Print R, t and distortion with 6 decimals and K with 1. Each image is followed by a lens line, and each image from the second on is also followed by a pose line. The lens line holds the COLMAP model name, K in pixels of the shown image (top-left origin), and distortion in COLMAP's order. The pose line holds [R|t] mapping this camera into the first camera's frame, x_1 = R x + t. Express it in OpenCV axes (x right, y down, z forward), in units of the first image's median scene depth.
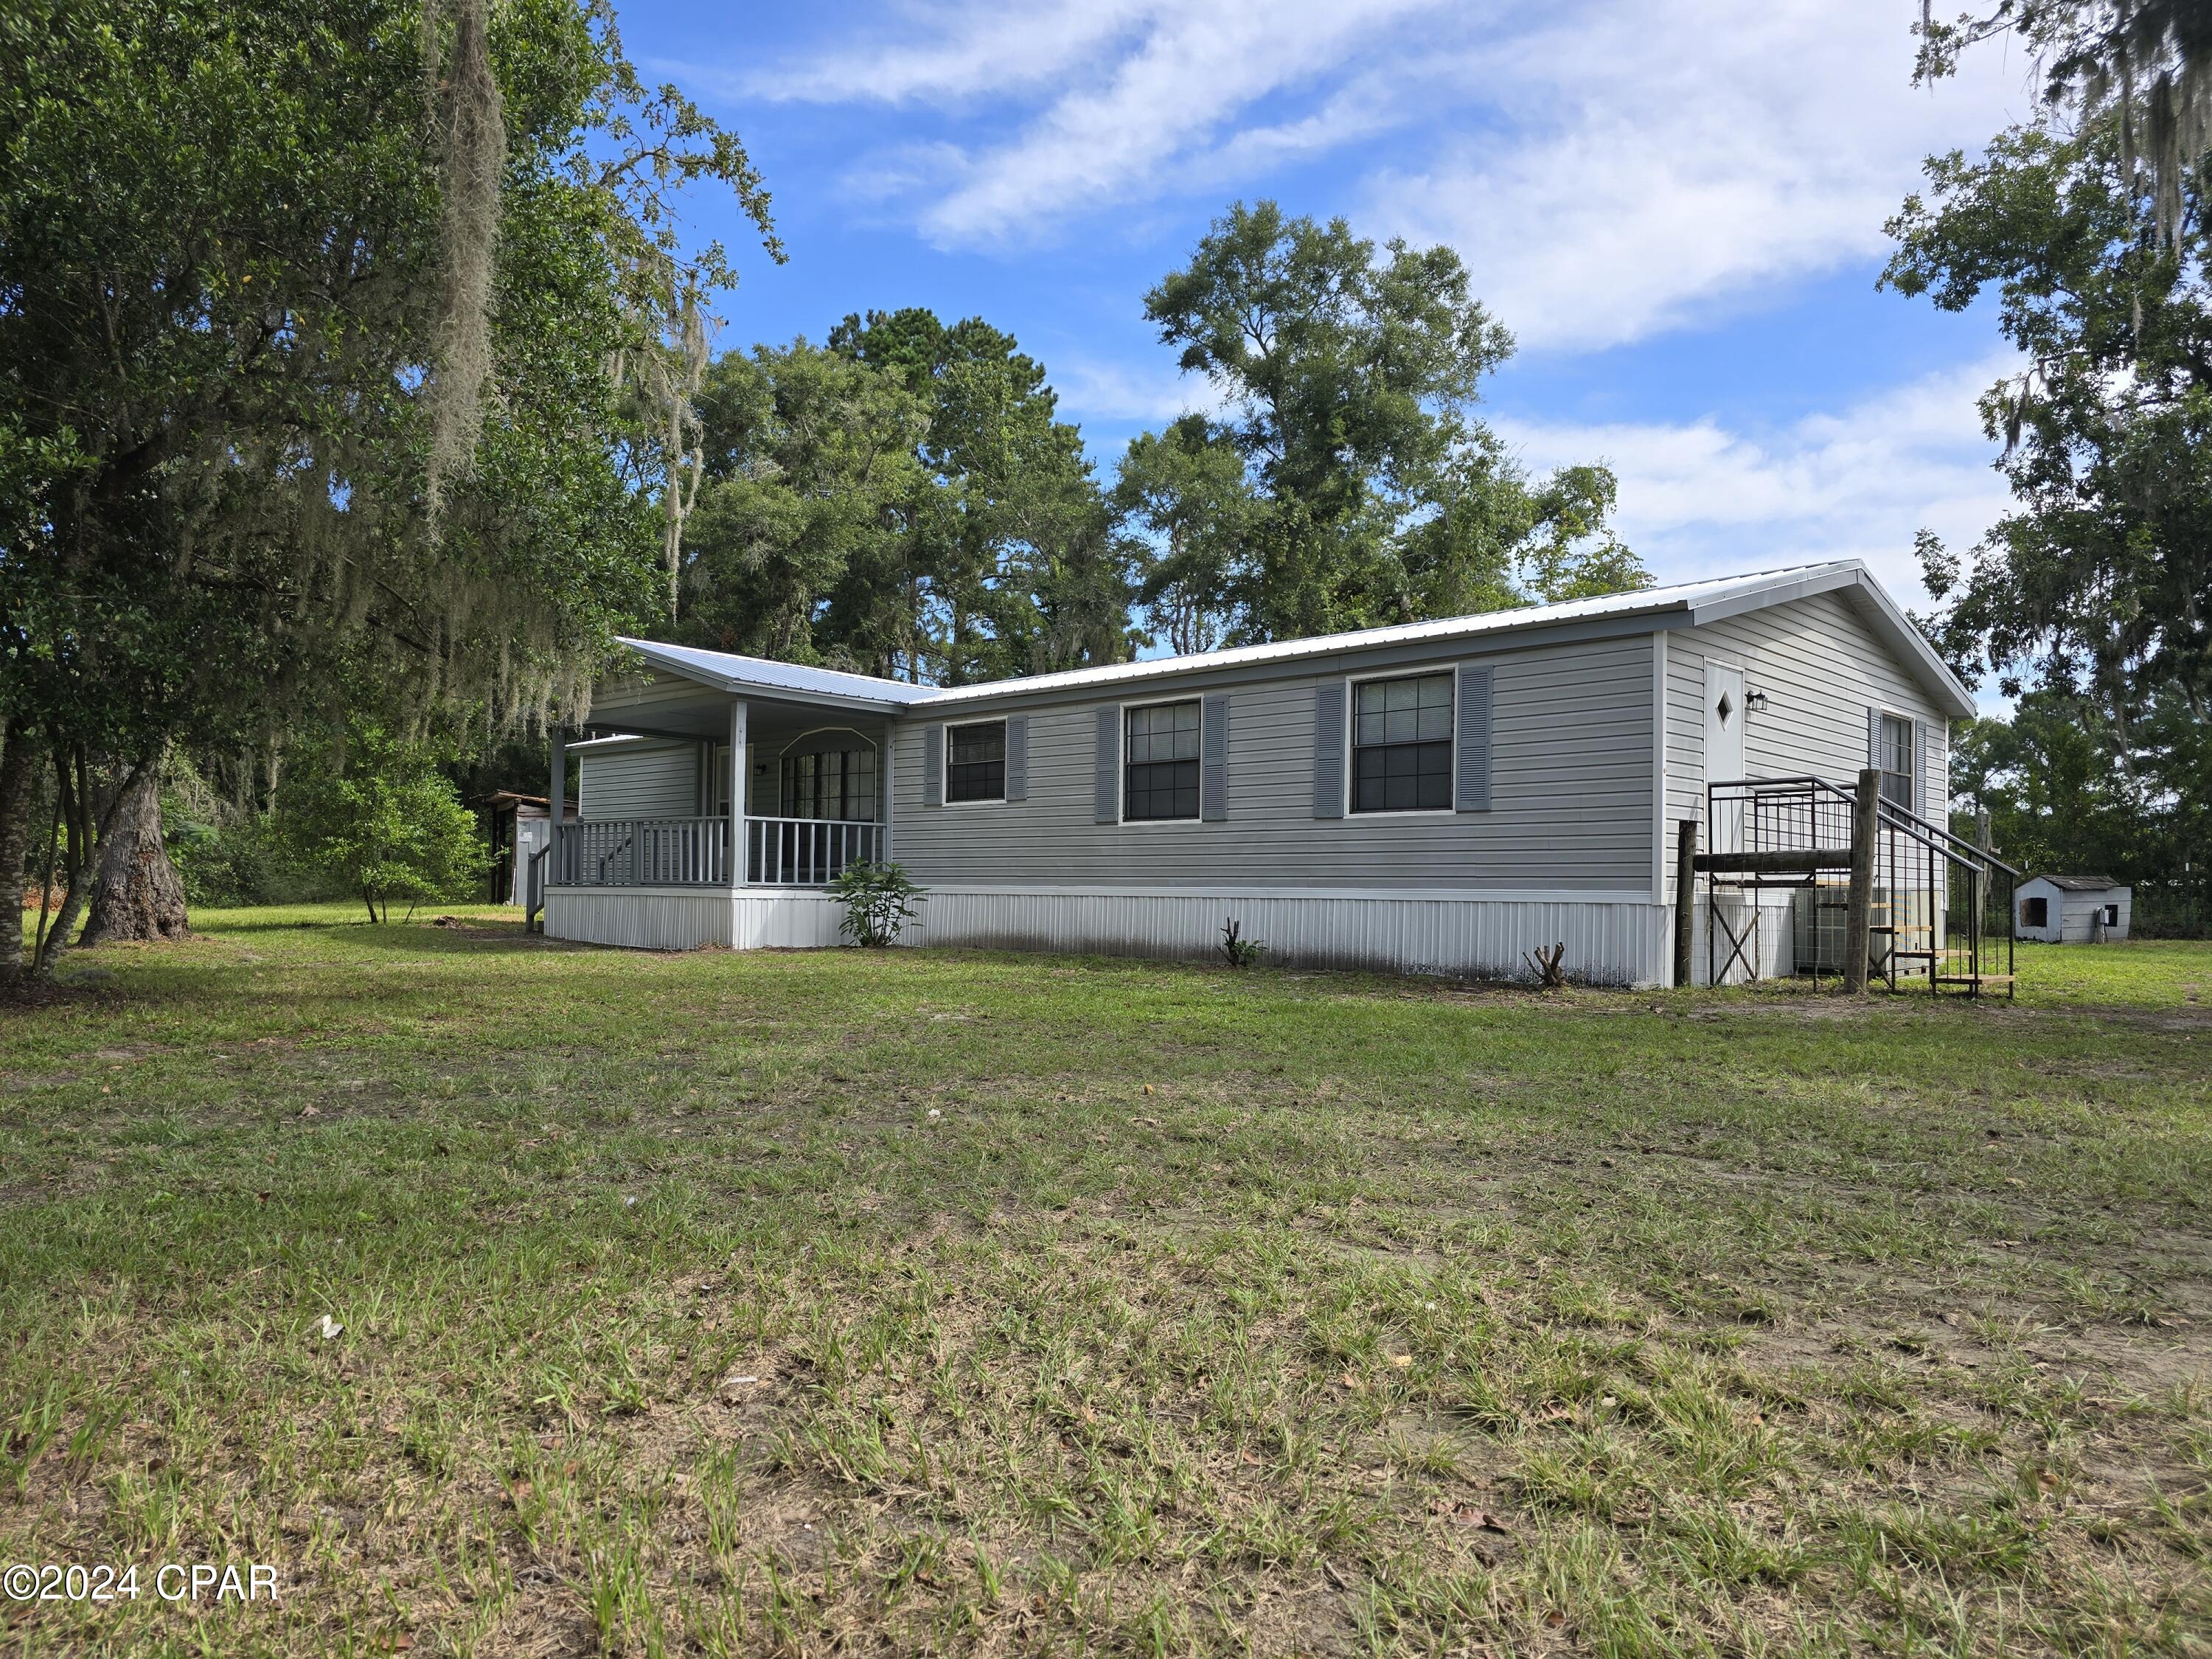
lens RADIAL K [[1514.0, 0, 1106.0], [0, 1514.0, 829.5], [0, 0, 1]] dist [0.076313, -0.003632]
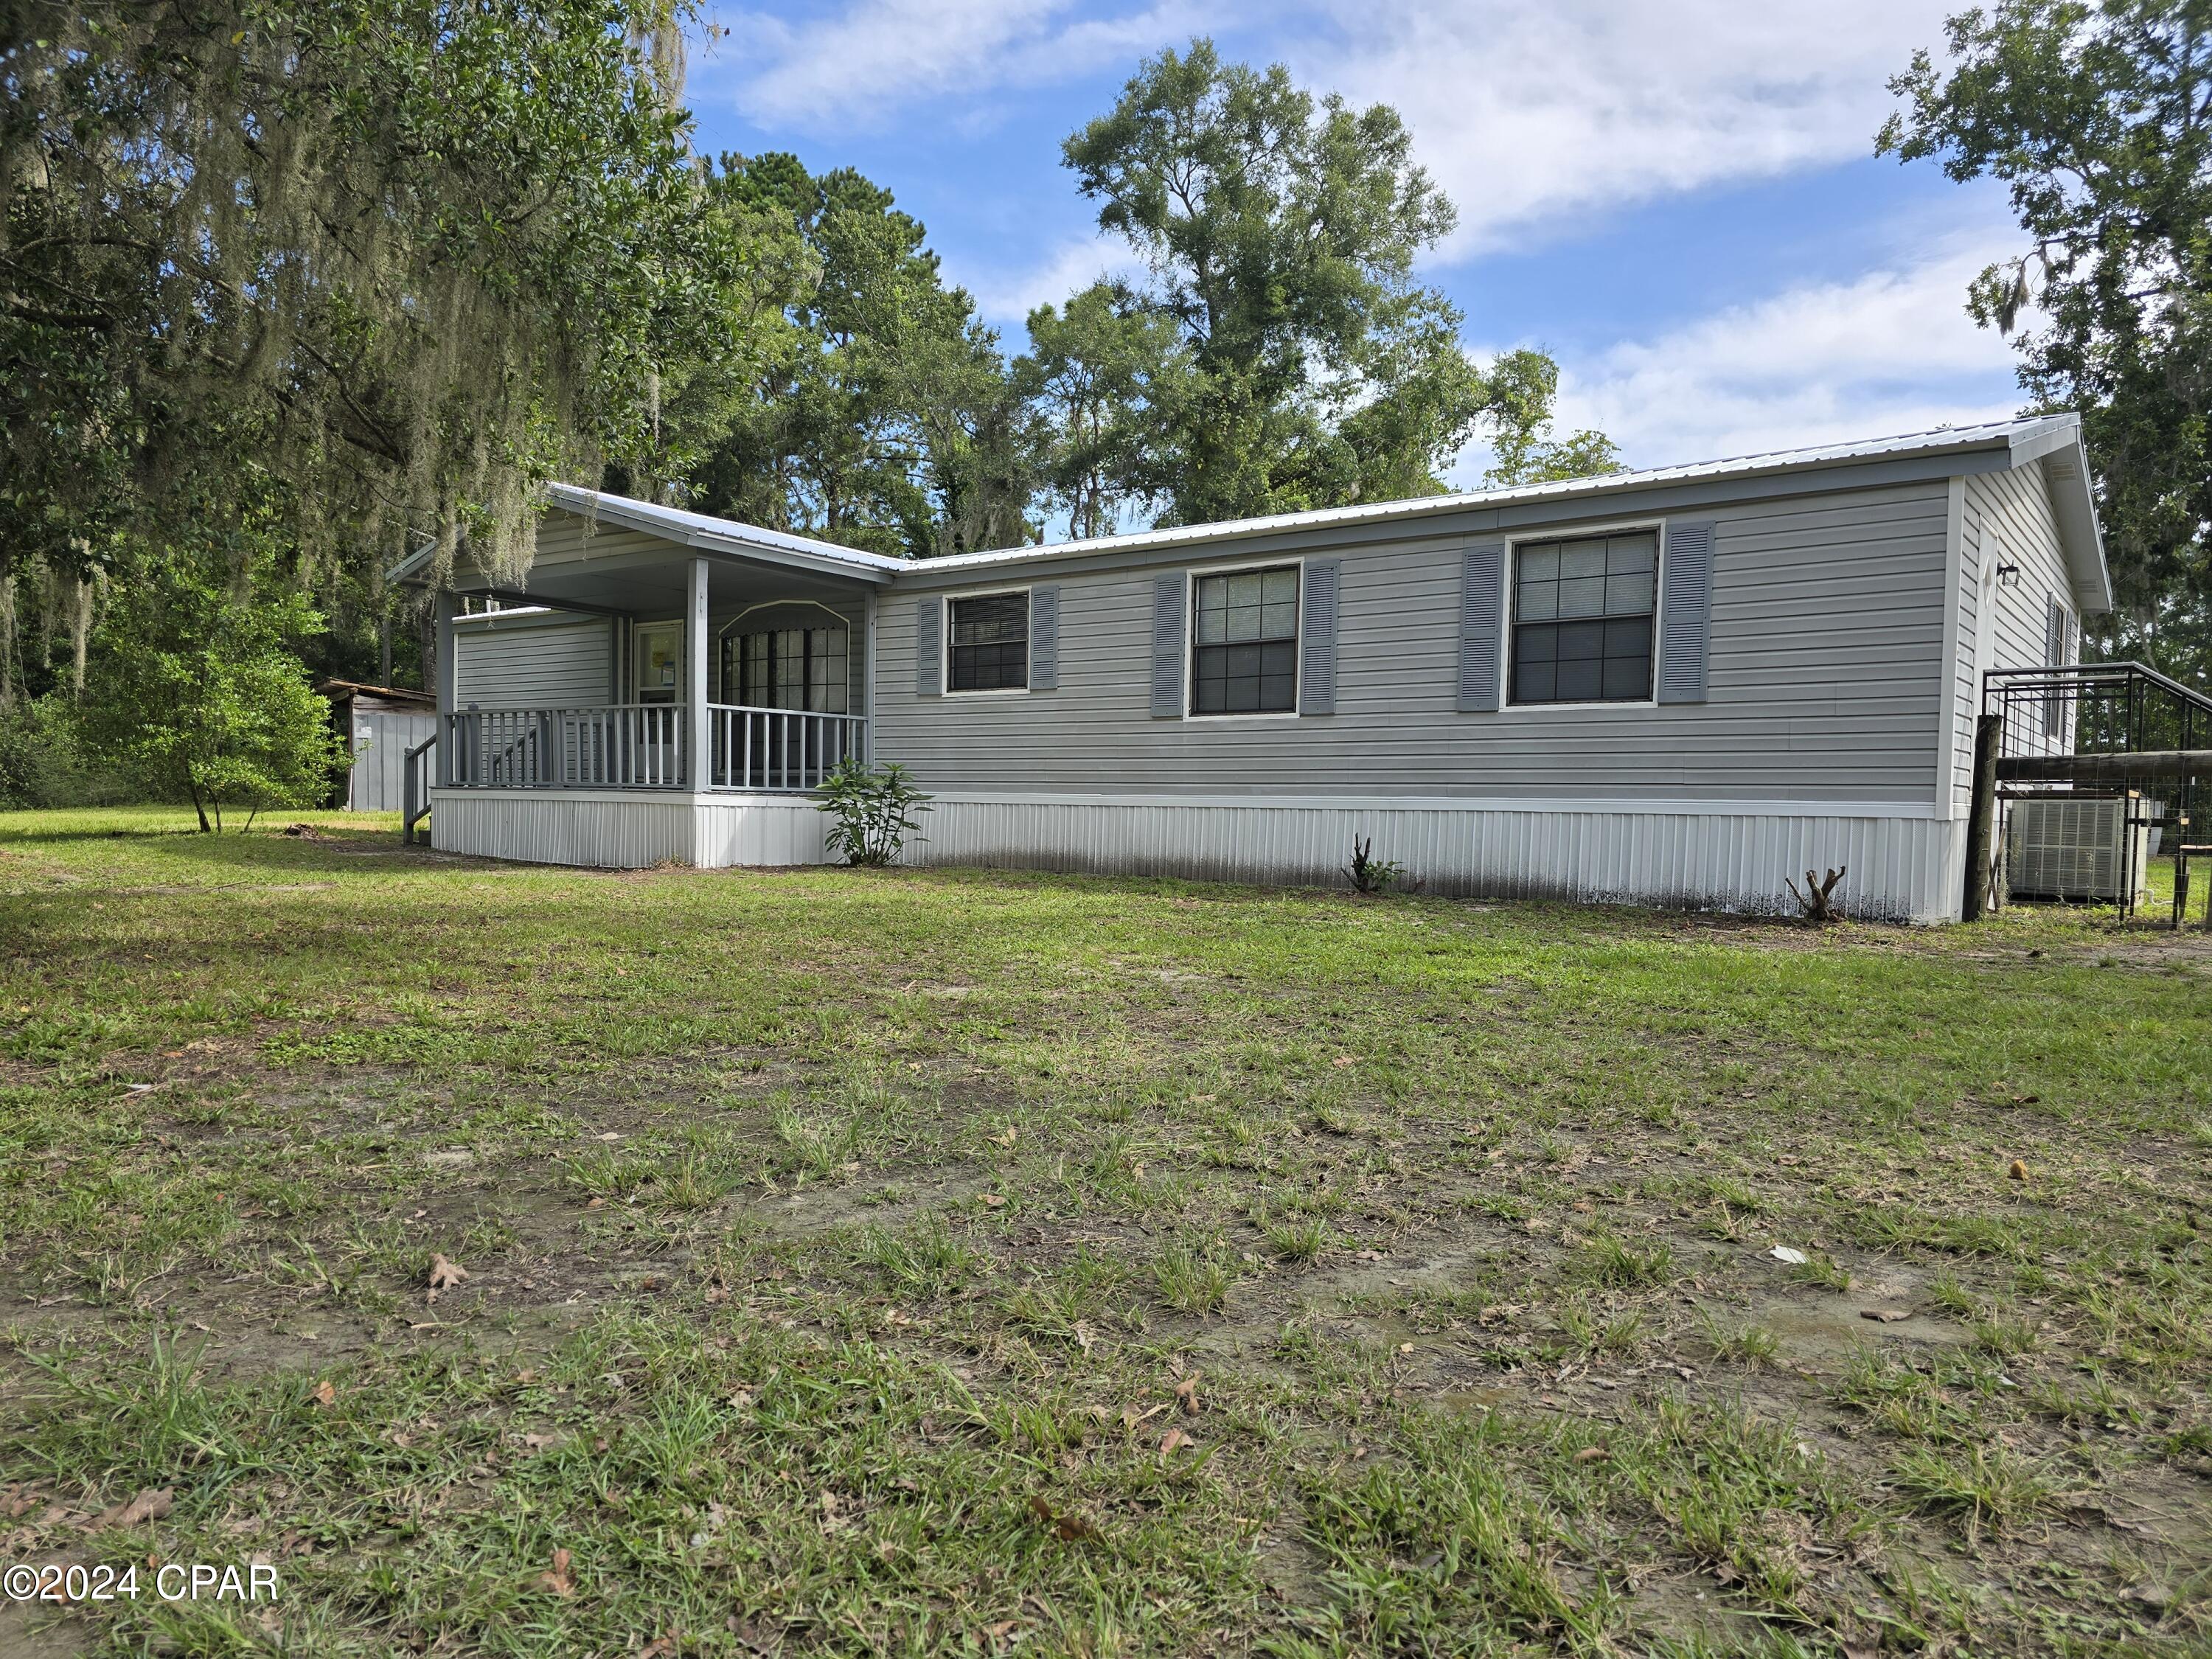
lens RADIAL K [[1517.1, 0, 1106.0], [0, 1517.1, 829.5], [0, 0, 1]] dist [0.056274, 0.002701]
pose [[0.993787, 0.003576, 0.111240, -0.091833], [-0.010285, 0.998158, 0.059795, 0.005696], [-0.110822, -0.060567, 0.991993, 0.133691]]
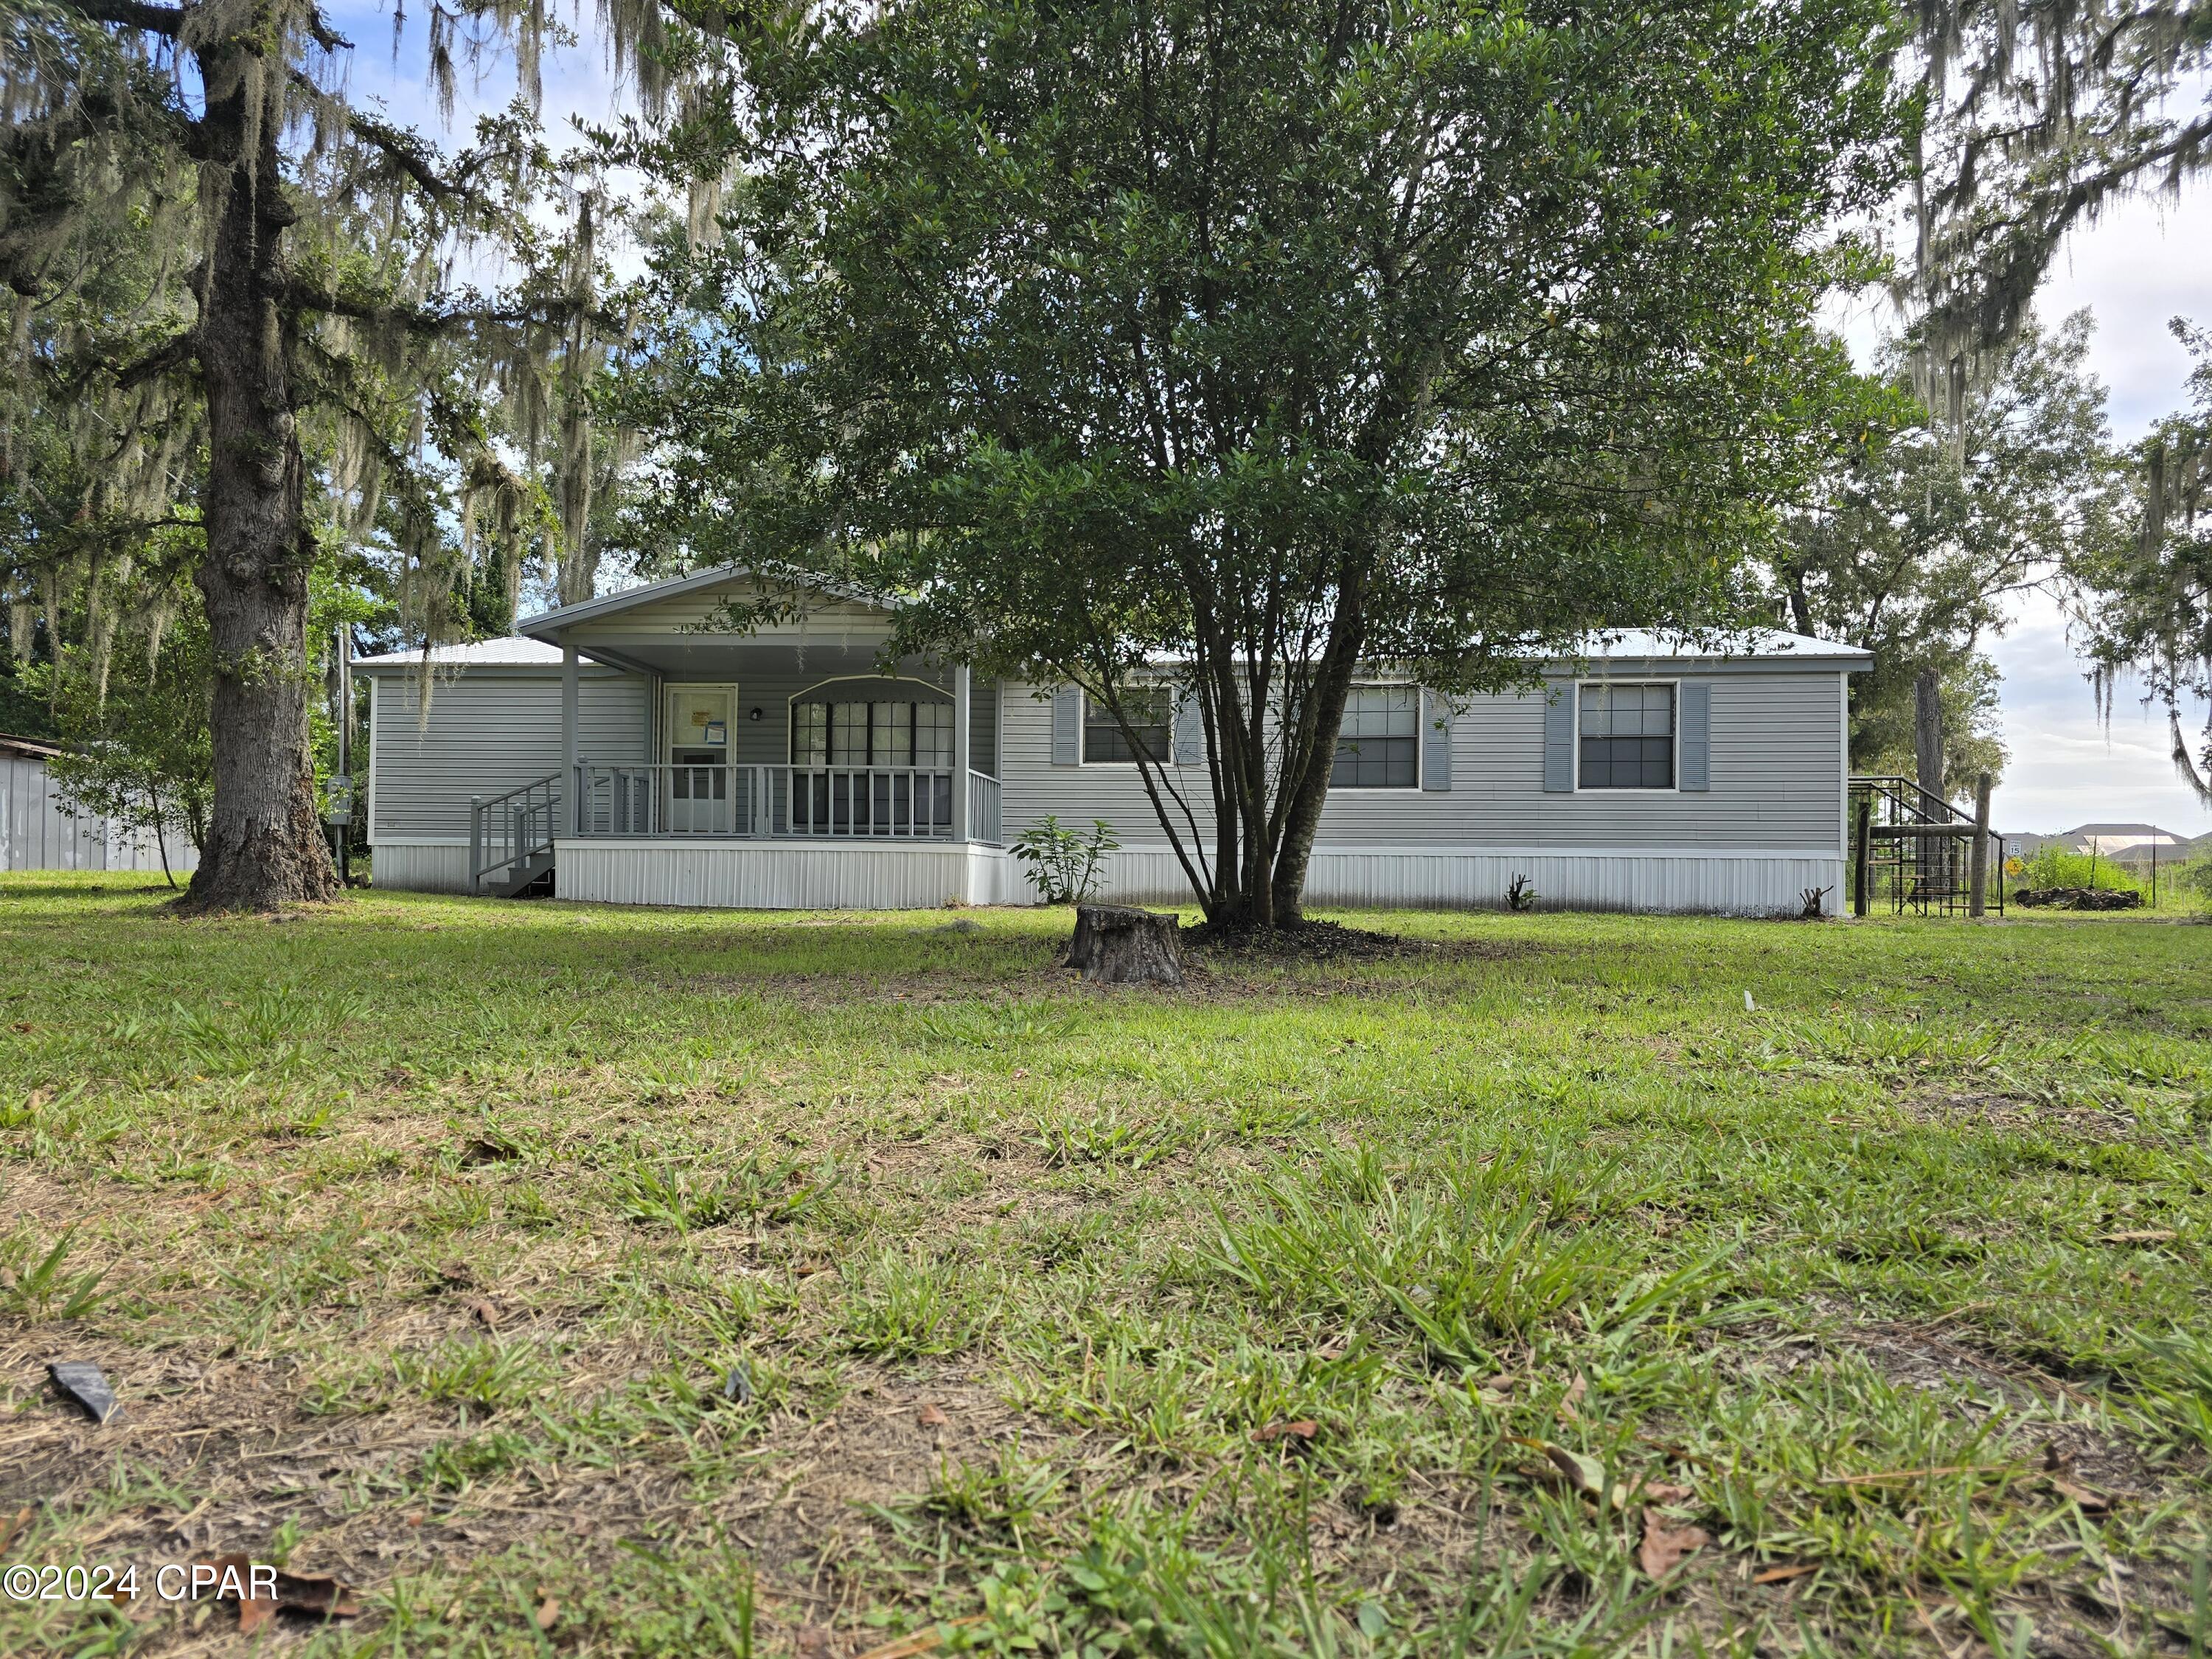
lens RADIAL K [[1494.5, 0, 1102.3], [0, 1494.5, 854.1], [0, 0, 1]] dist [0.046848, 0.000046]
pose [[0.784994, 0.009687, 0.619428, -0.590048], [-0.028561, 0.999380, 0.020567, 0.018726], [-0.618845, -0.033836, 0.784784, 0.168550]]
